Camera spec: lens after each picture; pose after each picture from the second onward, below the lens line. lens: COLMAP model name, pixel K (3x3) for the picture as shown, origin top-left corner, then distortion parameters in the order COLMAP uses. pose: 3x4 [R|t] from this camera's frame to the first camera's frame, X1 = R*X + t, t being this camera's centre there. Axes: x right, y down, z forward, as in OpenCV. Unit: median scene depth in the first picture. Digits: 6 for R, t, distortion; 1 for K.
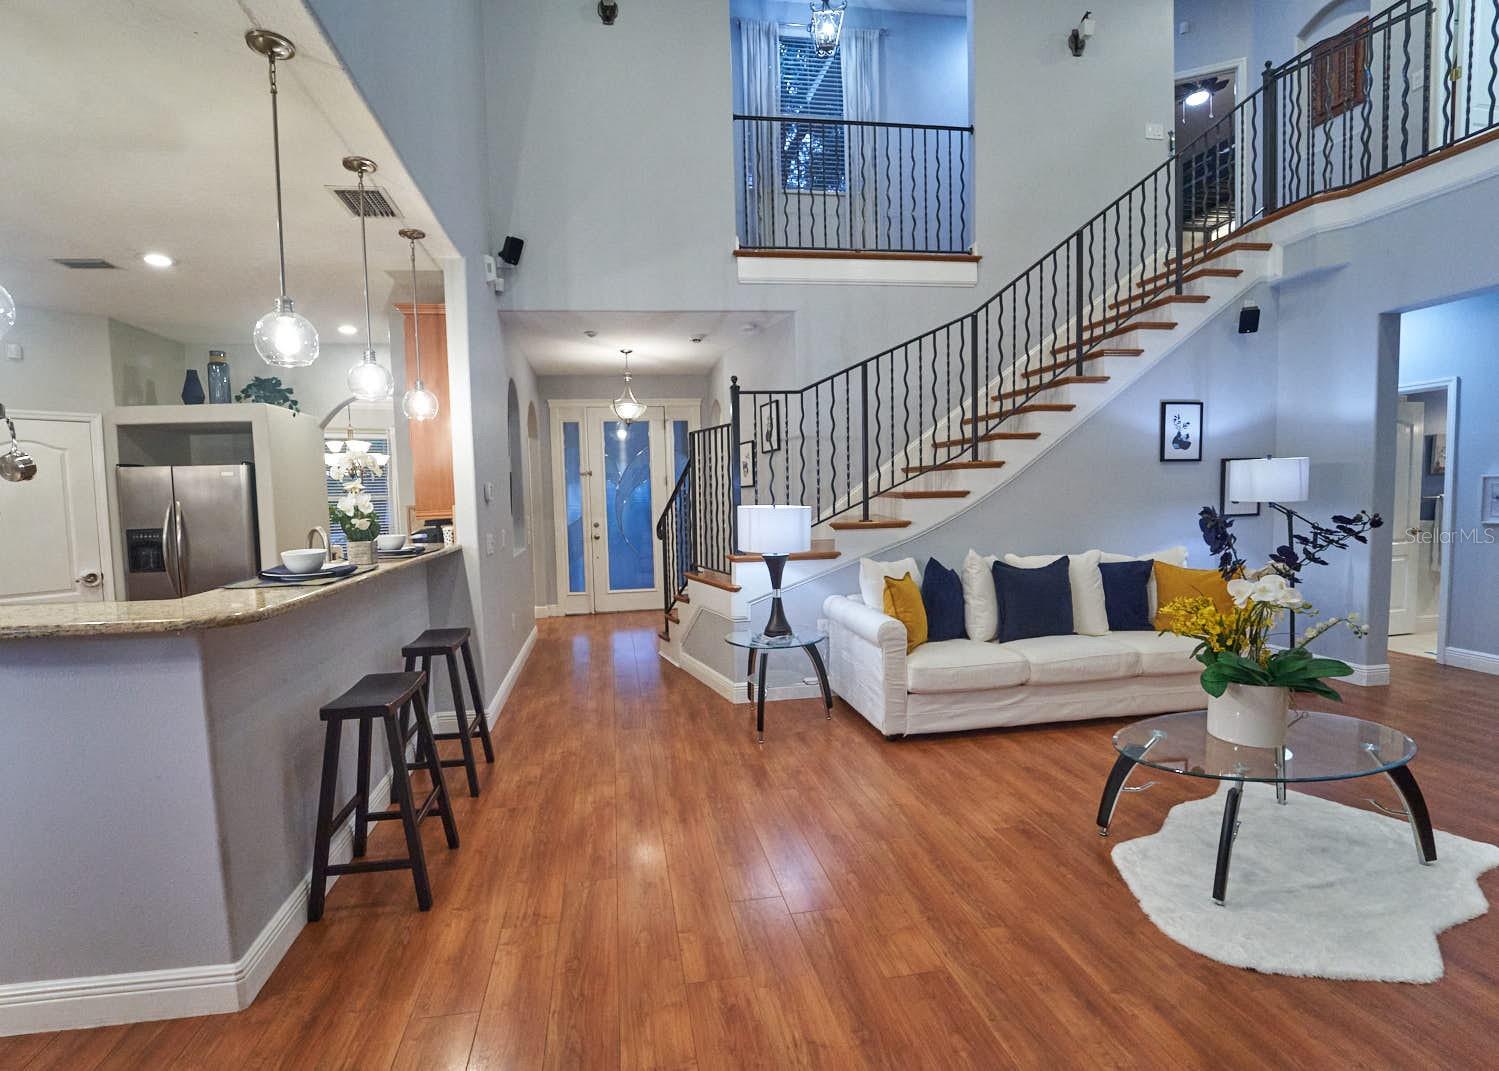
lens RADIAL K [[675.7, 0, 709.0], [0, 675.7, 538.7], [0, 0, 1]] dist [-0.021558, -0.000857]
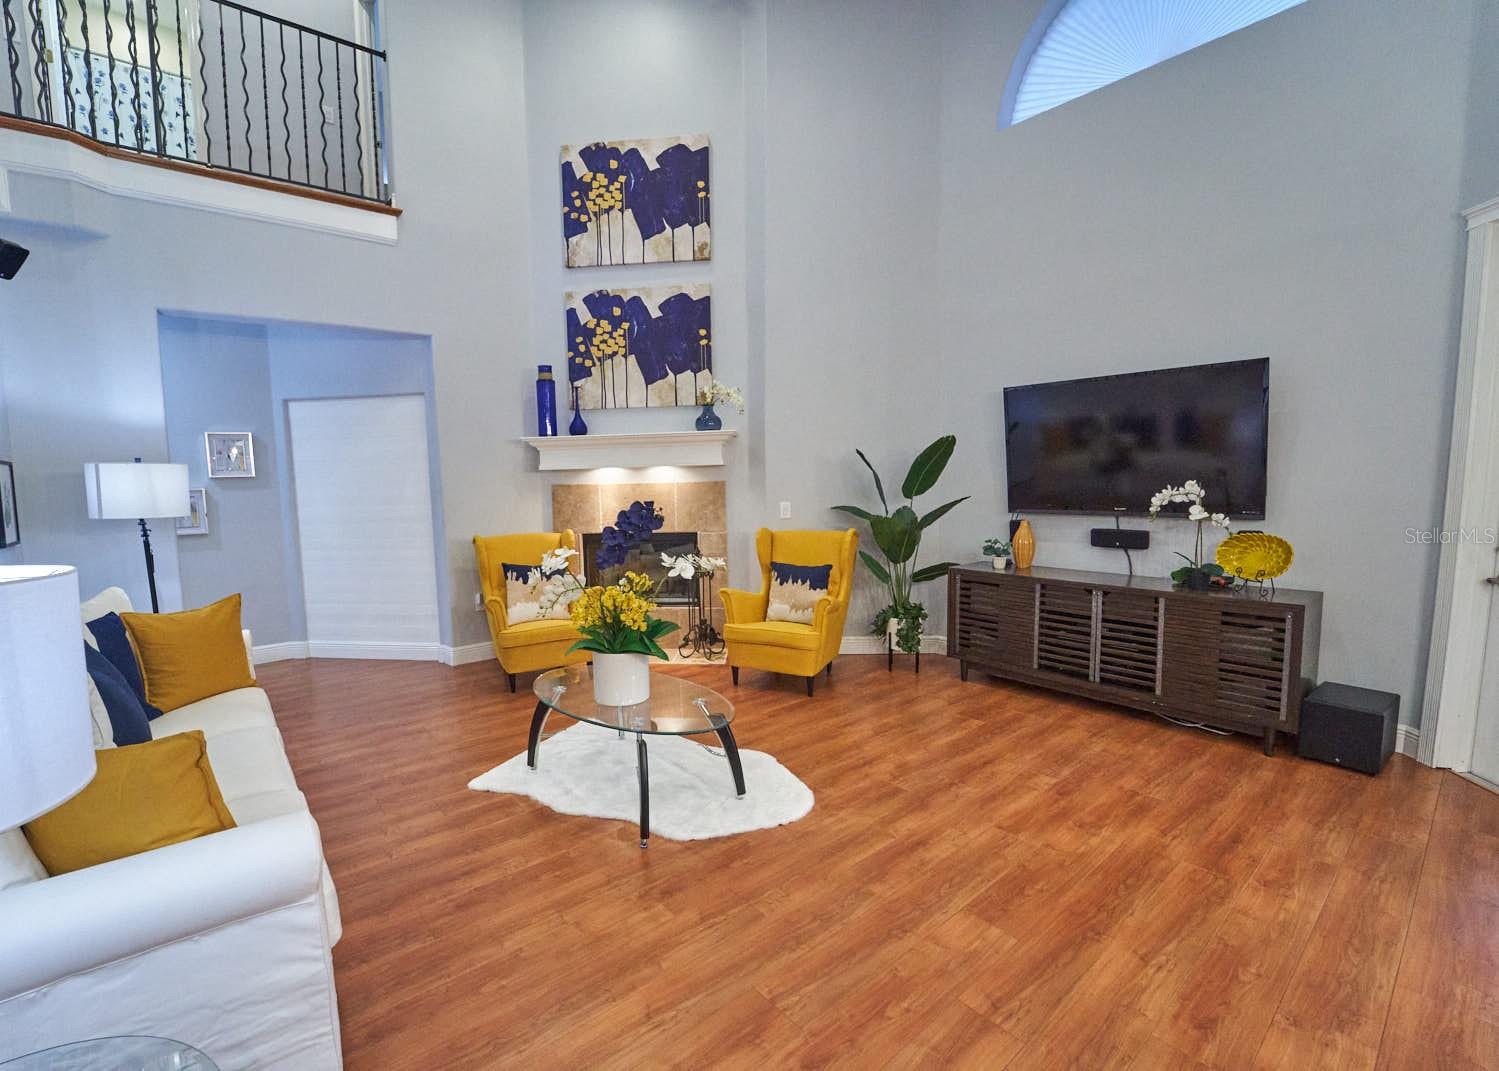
lens RADIAL K [[653.8, 0, 714.0], [0, 653.8, 543.7], [0, 0, 1]] dist [-0.022834, -0.000359]
pose [[-0.506970, -0.051469, 0.860426, -0.140342], [0.091498, 0.989363, 0.113093, -0.048454], [-0.857094, 0.136062, -0.496868, 0.775936]]
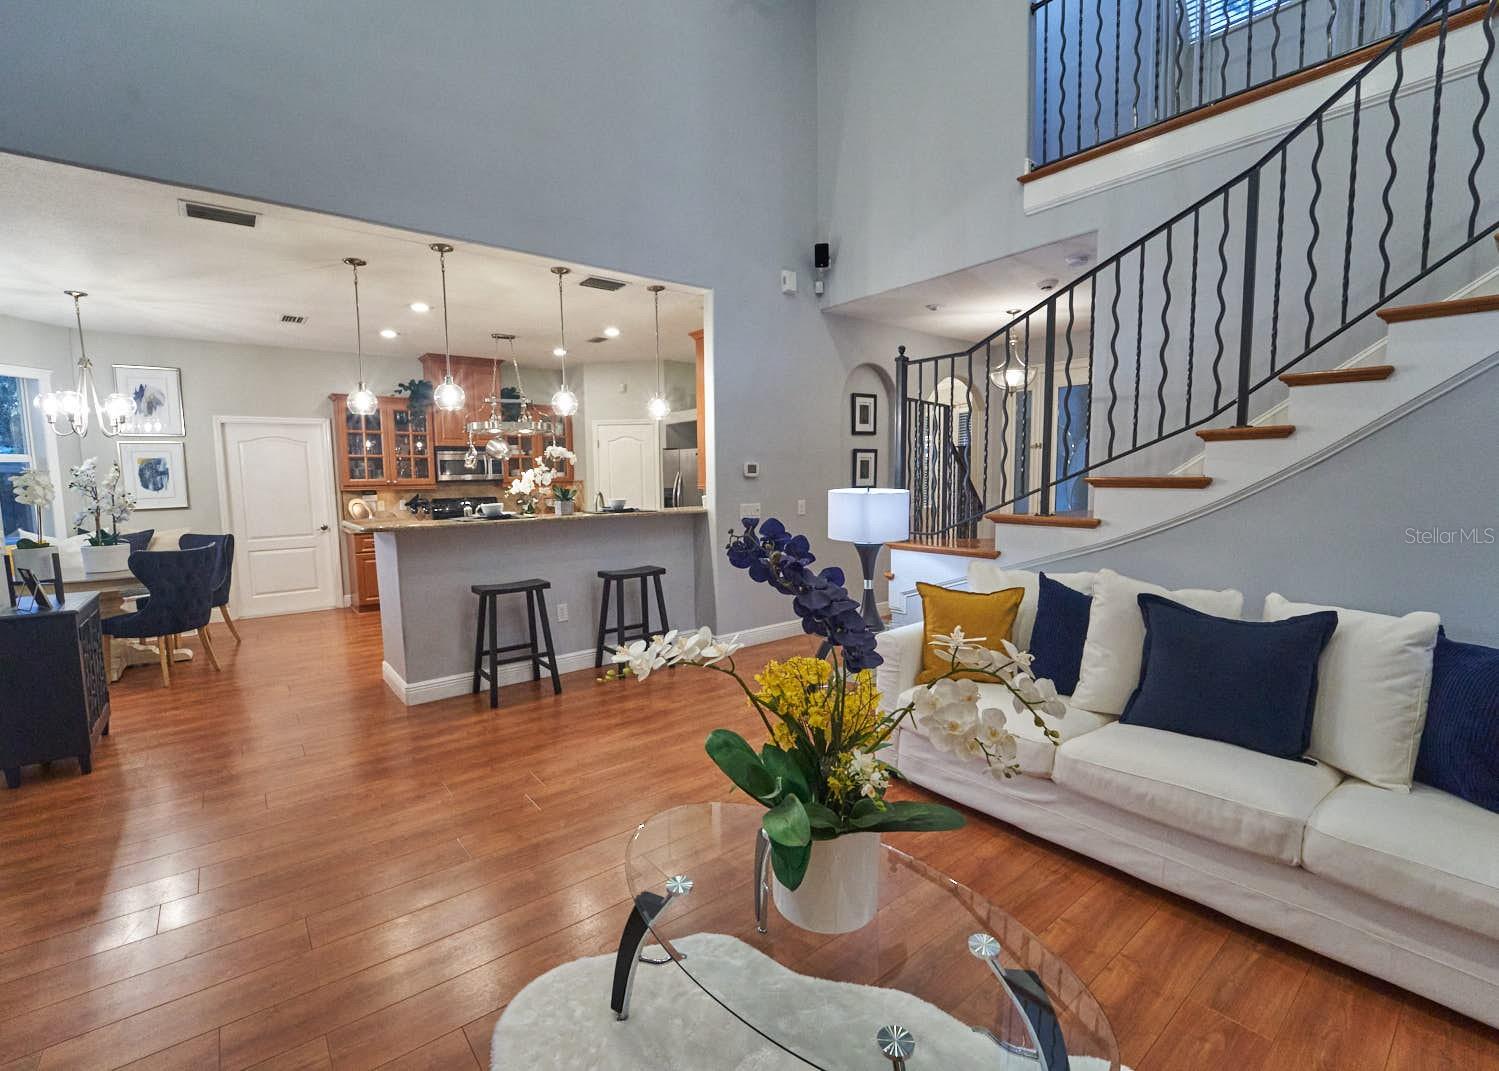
lens RADIAL K [[653.4, 0, 728.4], [0, 653.4, 539.7], [0, 0, 1]] dist [-0.022020, -0.000114]
pose [[0.497726, 0.106588, -0.860760, 0.689667], [-0.058316, 0.994287, 0.089402, -0.043572], [0.865371, 0.005699, 0.501099, 0.345083]]
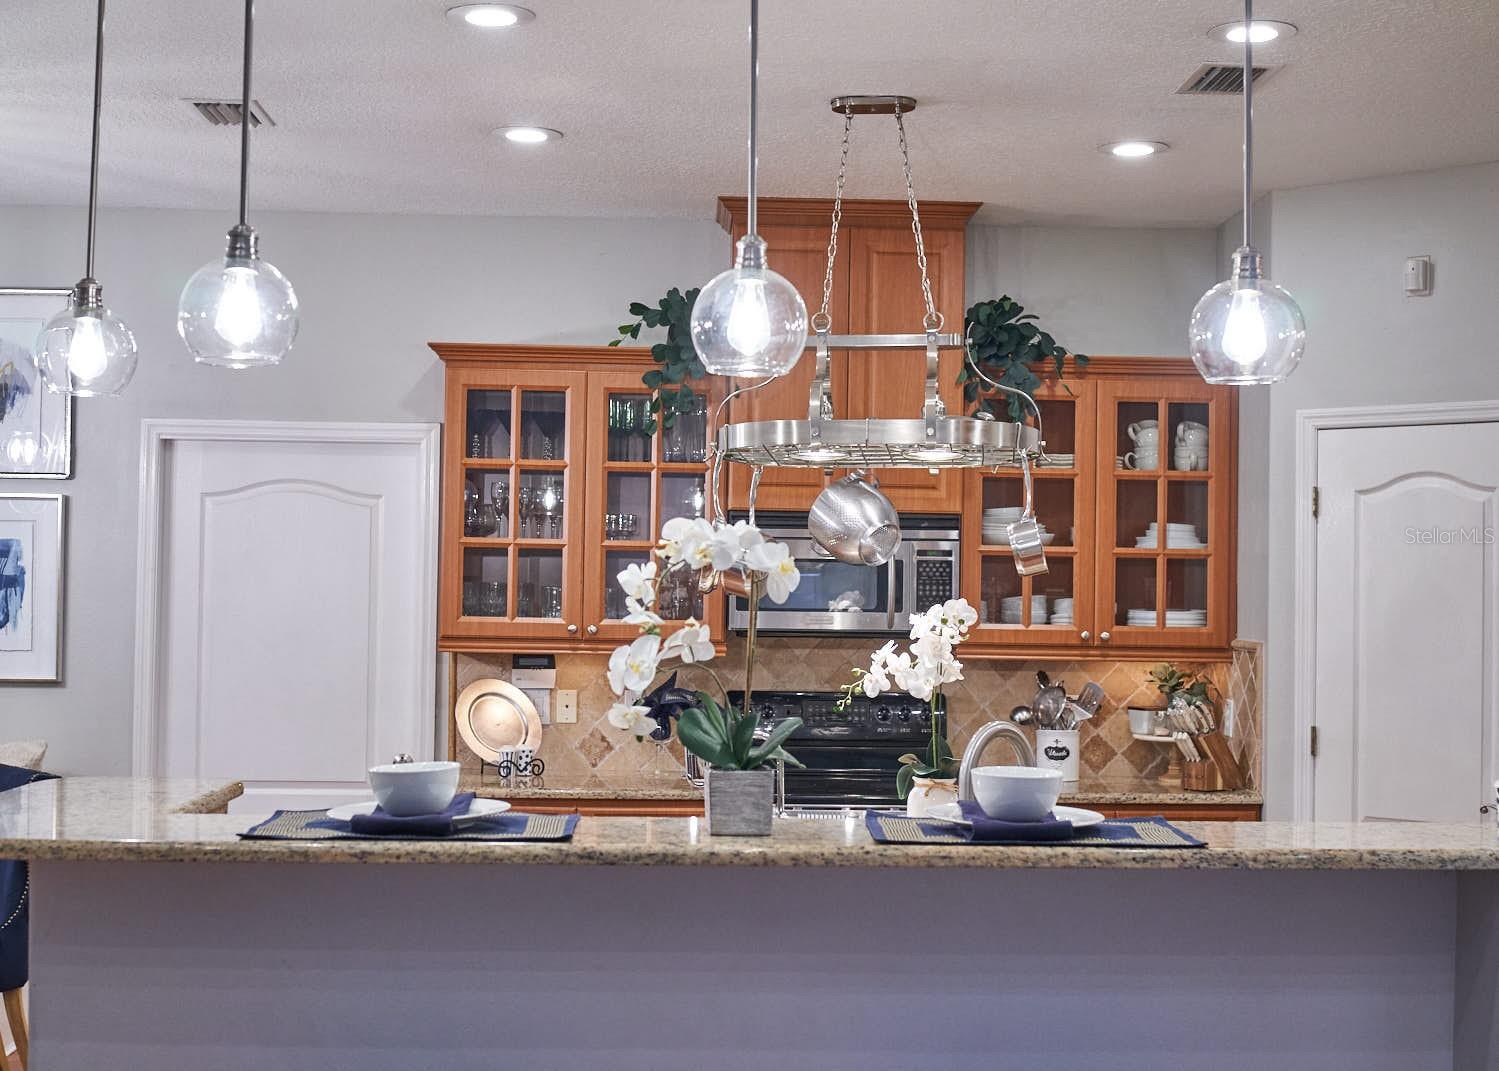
lens RADIAL K [[2075.4, 0, 752.2], [0, 2075.4, 535.6], [0, 0, 1]] dist [-0.008092, -0.023112]
pose [[-0.113088, -0.004401, -0.993575, 0.383024], [-0.079716, 0.996807, 0.004658, -0.078931], [0.990382, 0.079731, -0.113077, 0.717792]]
